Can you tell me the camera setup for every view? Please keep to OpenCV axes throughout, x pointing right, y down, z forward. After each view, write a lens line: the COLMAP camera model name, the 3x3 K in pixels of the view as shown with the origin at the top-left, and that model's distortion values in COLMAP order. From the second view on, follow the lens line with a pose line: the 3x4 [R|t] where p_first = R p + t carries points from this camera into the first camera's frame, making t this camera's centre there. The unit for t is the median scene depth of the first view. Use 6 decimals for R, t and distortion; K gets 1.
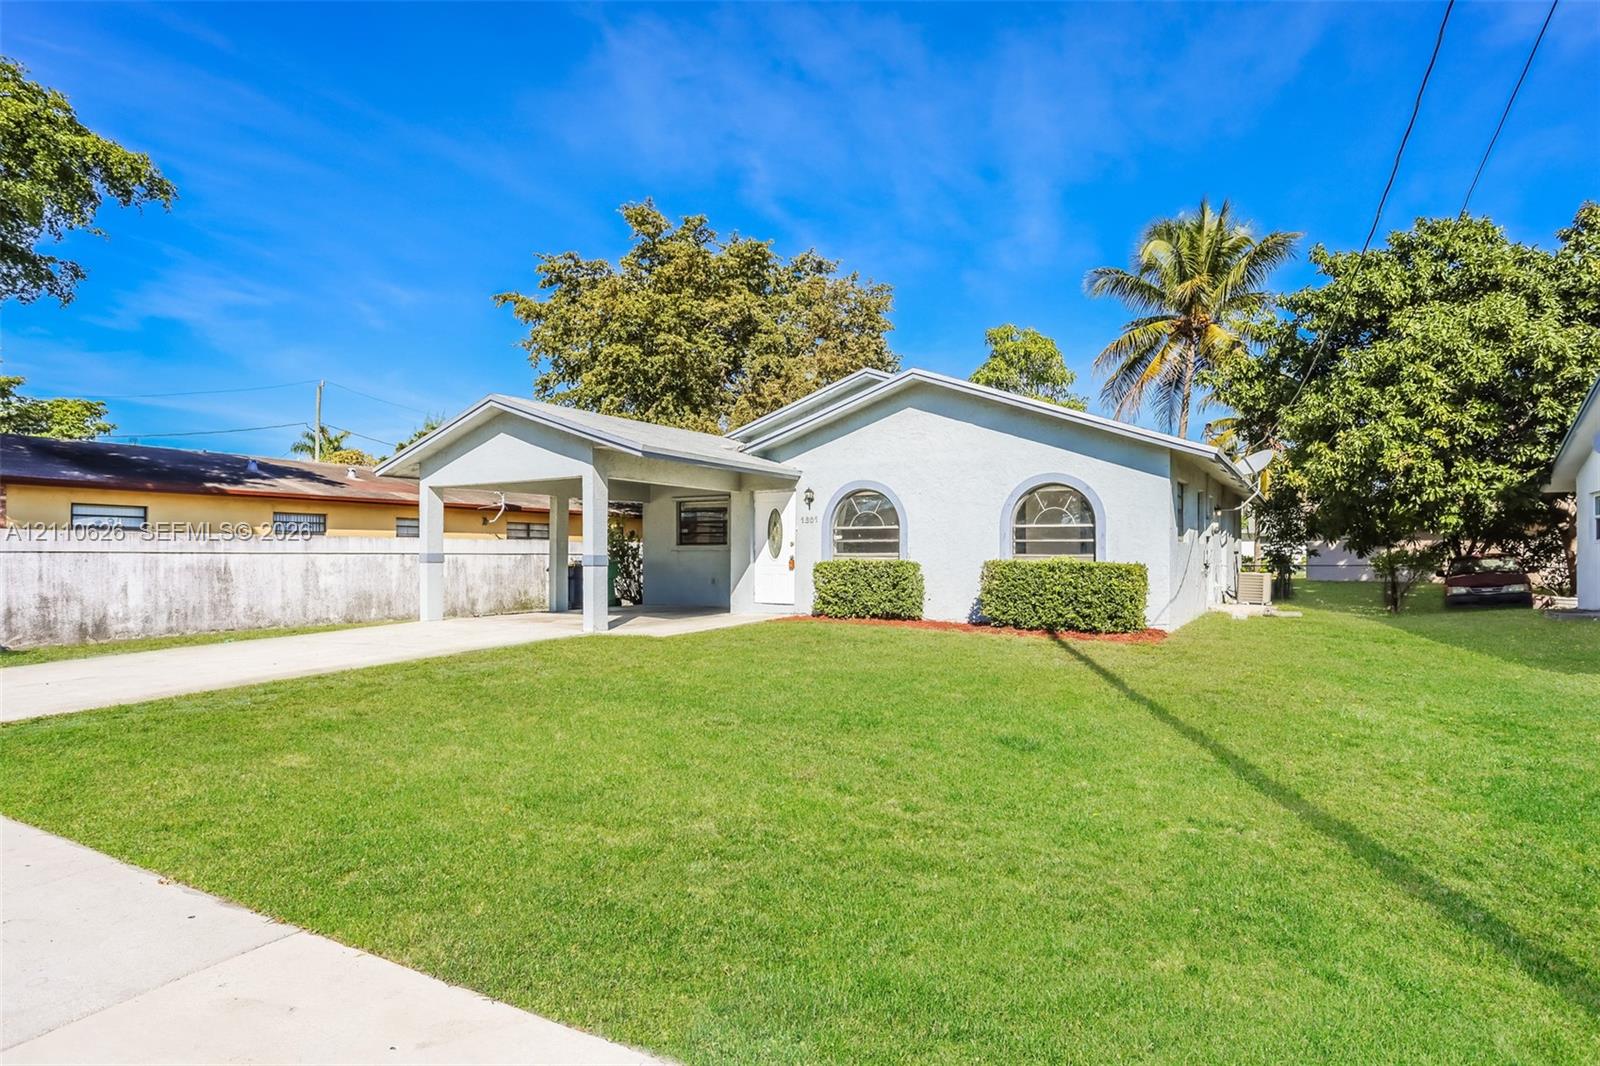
lens RADIAL K [[945.4, 0, 805.5], [0, 945.4, 535.4], [0, 0, 1]] dist [-0.036997, 0.007026]
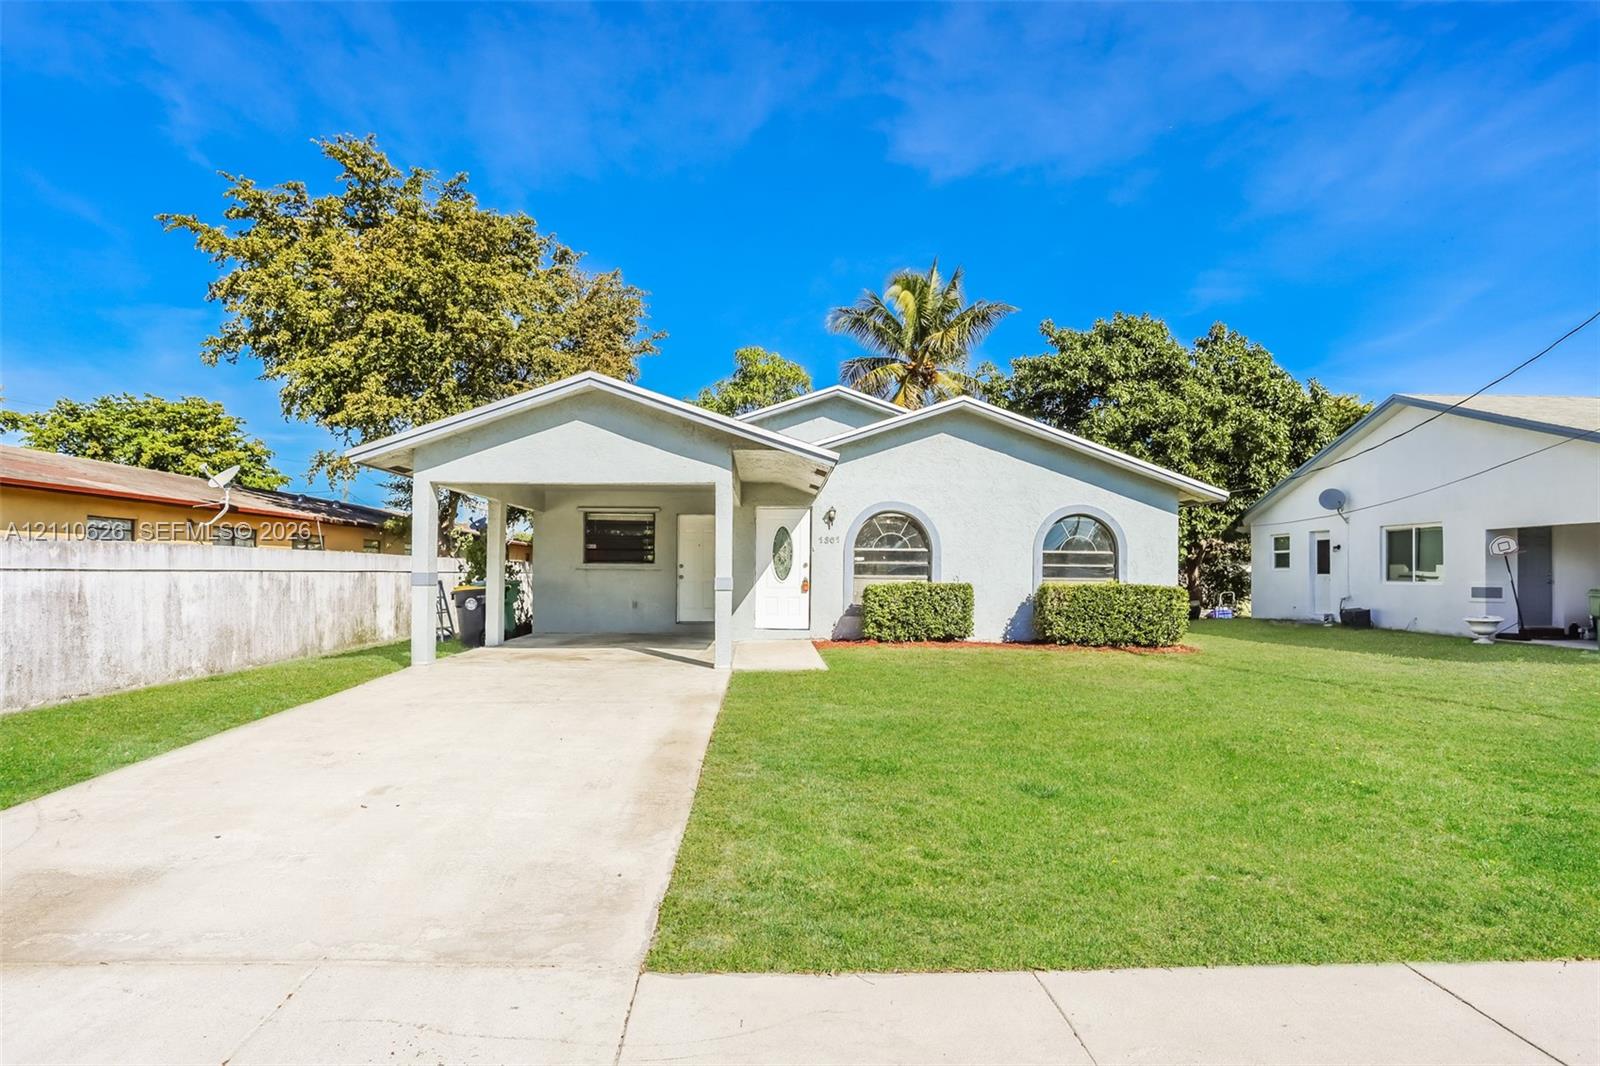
lens RADIAL K [[945.4, 0, 803.8], [0, 945.4, 533.5], [0, 0, 1]] dist [-0.036997, 0.007026]
pose [[0.836752, 0.028328, 0.546849, -0.530482], [-0.018949, 0.999561, -0.022785, -0.000495], [-0.547254, 0.008703, 0.836921, 0.213471]]
